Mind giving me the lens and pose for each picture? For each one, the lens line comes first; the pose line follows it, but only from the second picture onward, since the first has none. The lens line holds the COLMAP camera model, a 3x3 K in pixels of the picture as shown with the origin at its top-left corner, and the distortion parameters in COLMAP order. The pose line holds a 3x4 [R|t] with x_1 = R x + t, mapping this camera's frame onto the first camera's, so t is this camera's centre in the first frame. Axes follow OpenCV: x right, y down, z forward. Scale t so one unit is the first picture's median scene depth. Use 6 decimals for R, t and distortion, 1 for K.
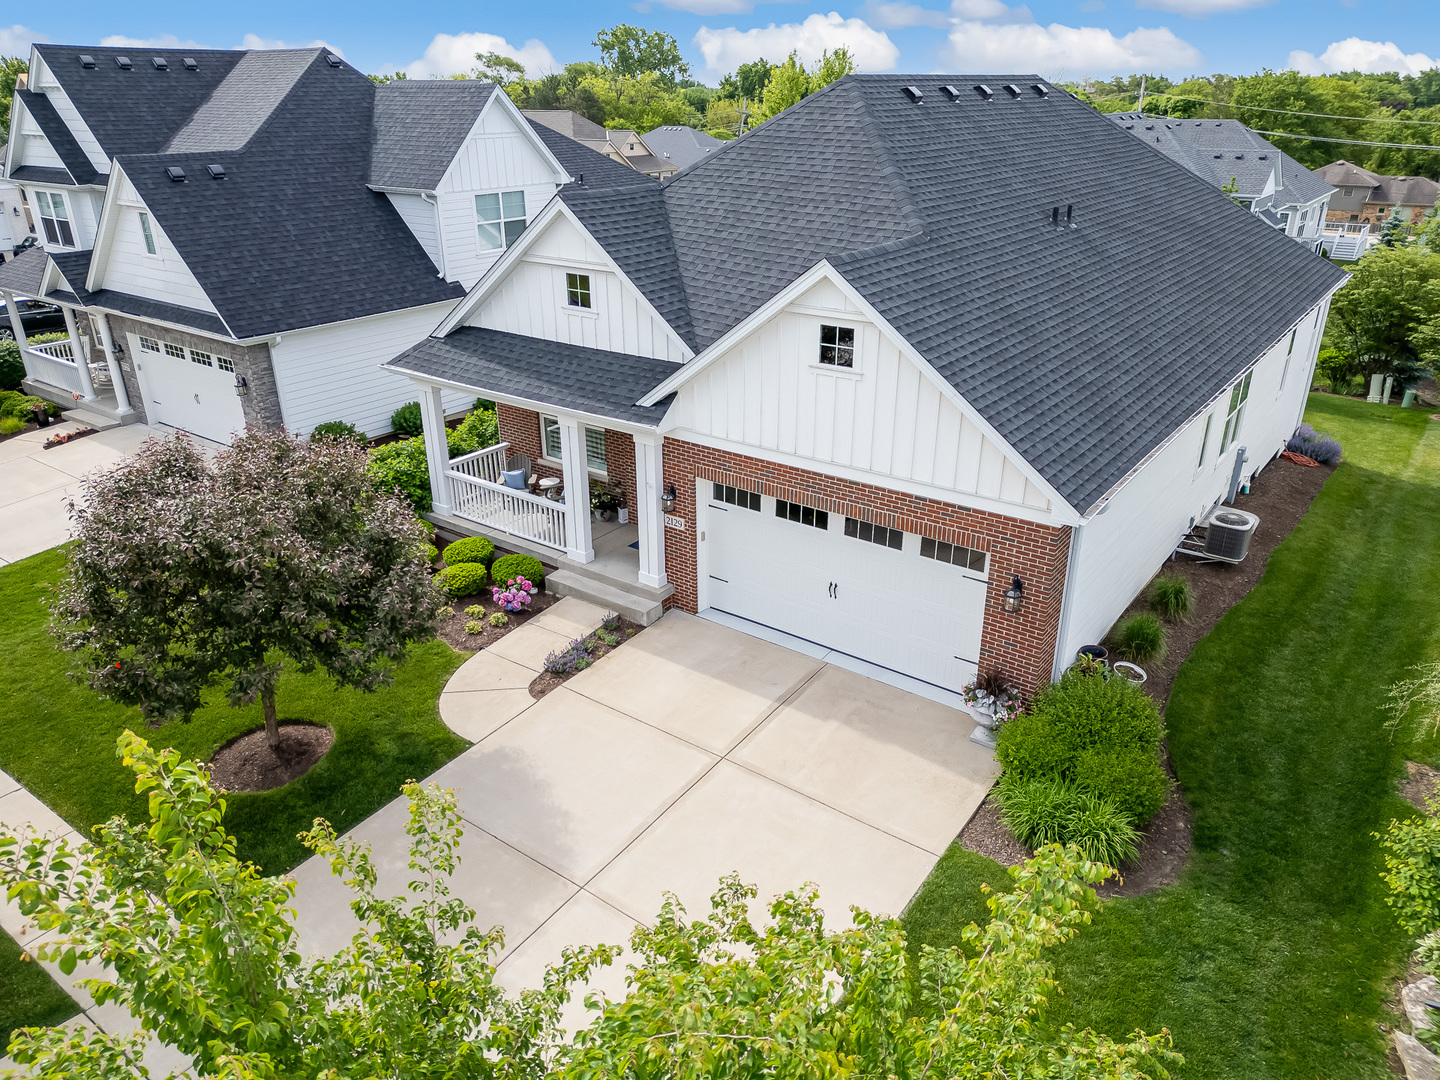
lens RADIAL K [[1009.7, 0, 717.0], [0, 1009.7, 543.9], [0, 0, 1]] dist [0.069389, -0.066841]
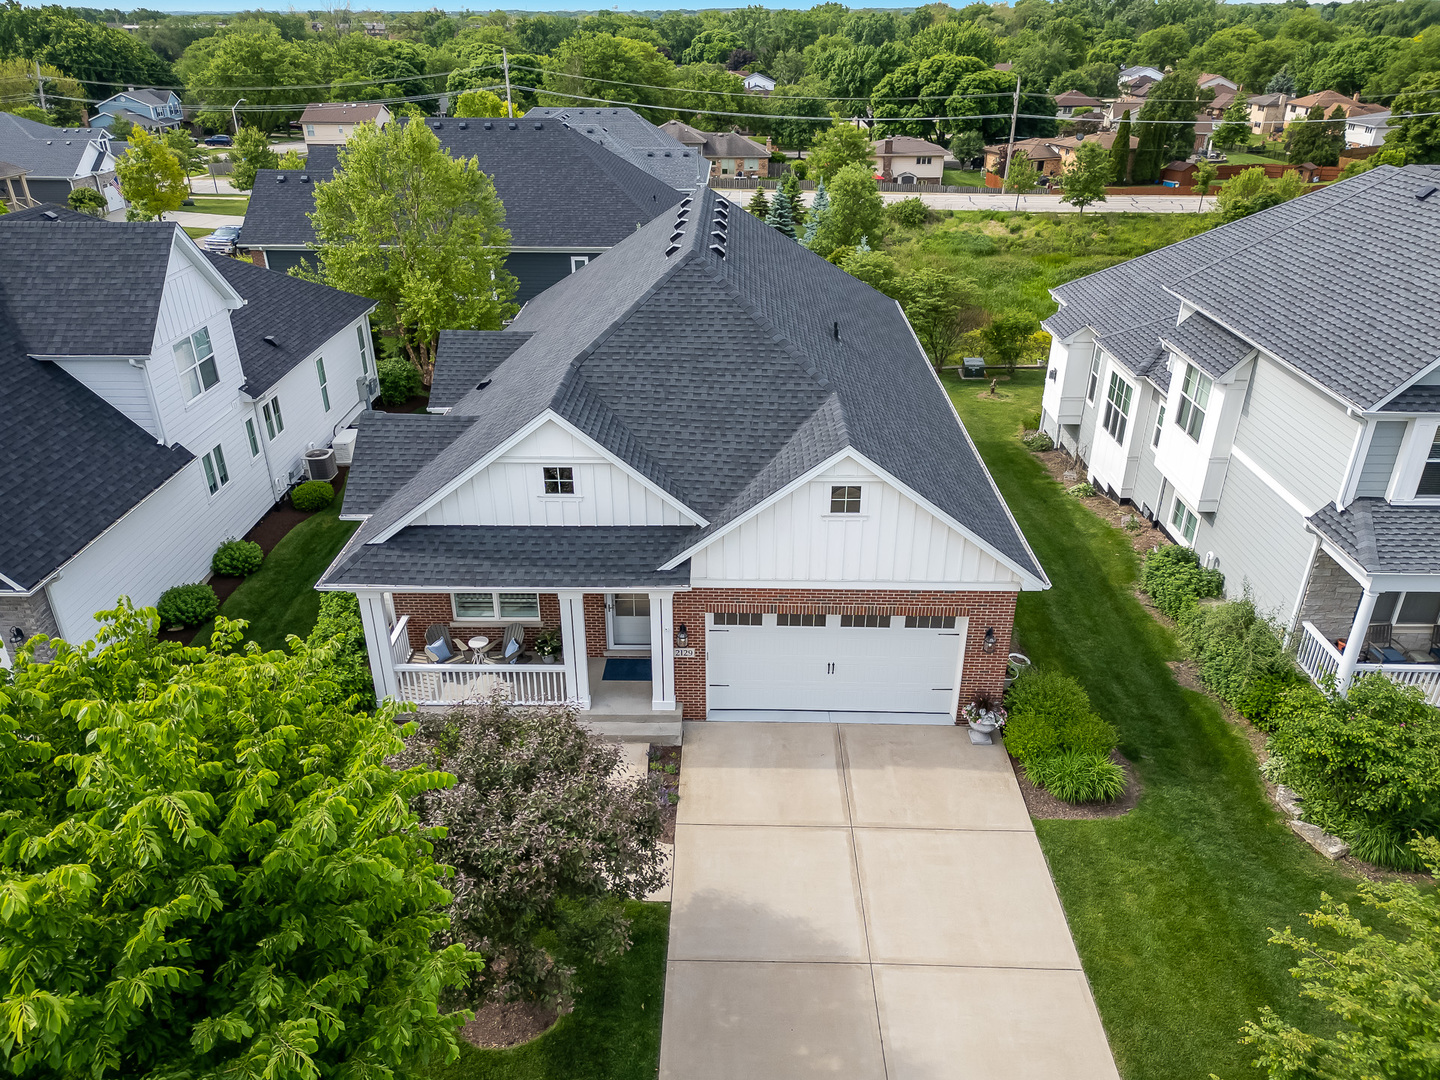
lens RADIAL K [[1023.5, 0, 718.0], [0, 1023.5, 540.5], [0, 0, 1]] dist [0.080205, -0.070392]
pose [[0.812858, -0.261046, 0.520688, -0.613031], [0.234762, 0.964951, 0.117285, -0.286227], [-0.533056, 0.026901, 0.845652, -0.034250]]
